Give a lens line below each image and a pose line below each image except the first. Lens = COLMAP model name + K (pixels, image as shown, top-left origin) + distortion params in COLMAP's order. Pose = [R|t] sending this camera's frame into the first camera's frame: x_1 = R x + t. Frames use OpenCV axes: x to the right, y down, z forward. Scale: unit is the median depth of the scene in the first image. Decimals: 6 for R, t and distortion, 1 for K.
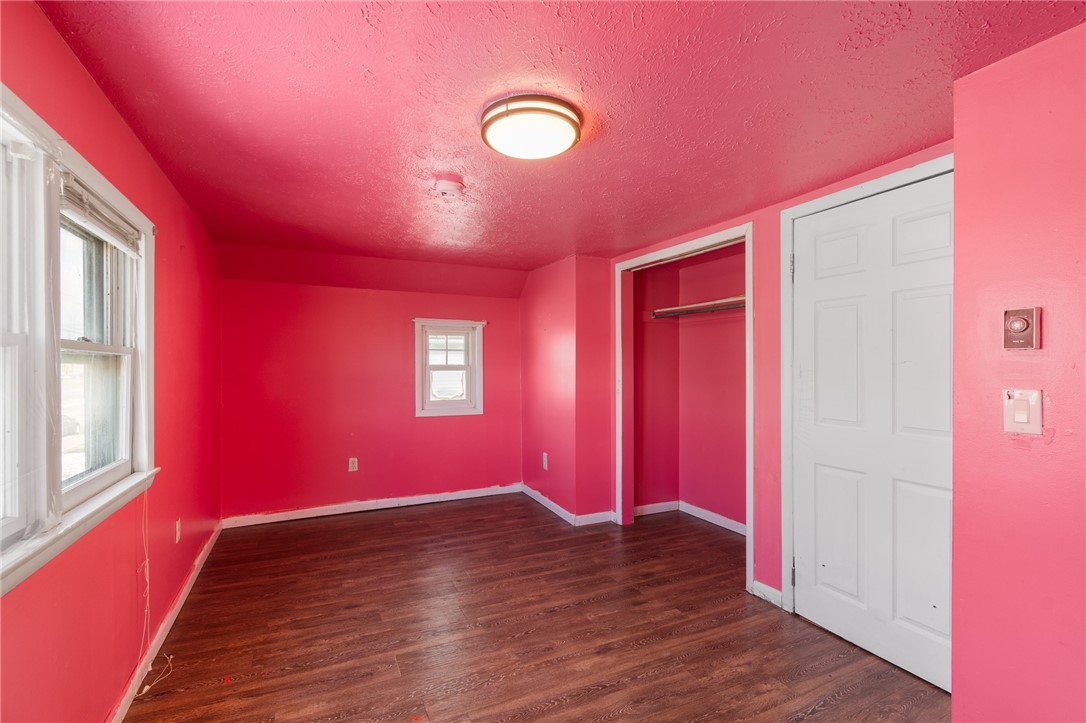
lens RADIAL K [[474.3, 0, 544.7], [0, 474.3, 367.8], [0, 0, 1]] dist [0.006498, -0.000175]
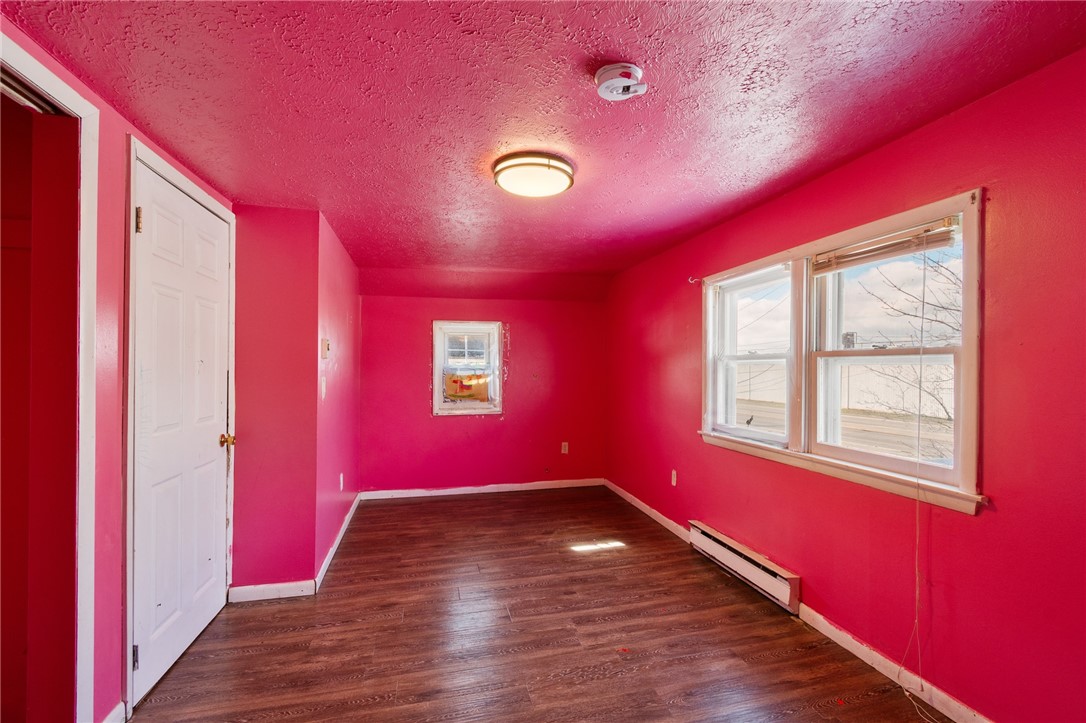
lens RADIAL K [[474.3, 0, 543.5], [0, 474.3, 367.3], [0, 0, 1]] dist [0.006498, -0.000175]
pose [[-0.975853, -0.001651, 0.218422, -0.286295], [-0.003498, 0.999961, -0.008071, 0.007871], [-0.218401, -0.008640, -0.975821, 1.947947]]
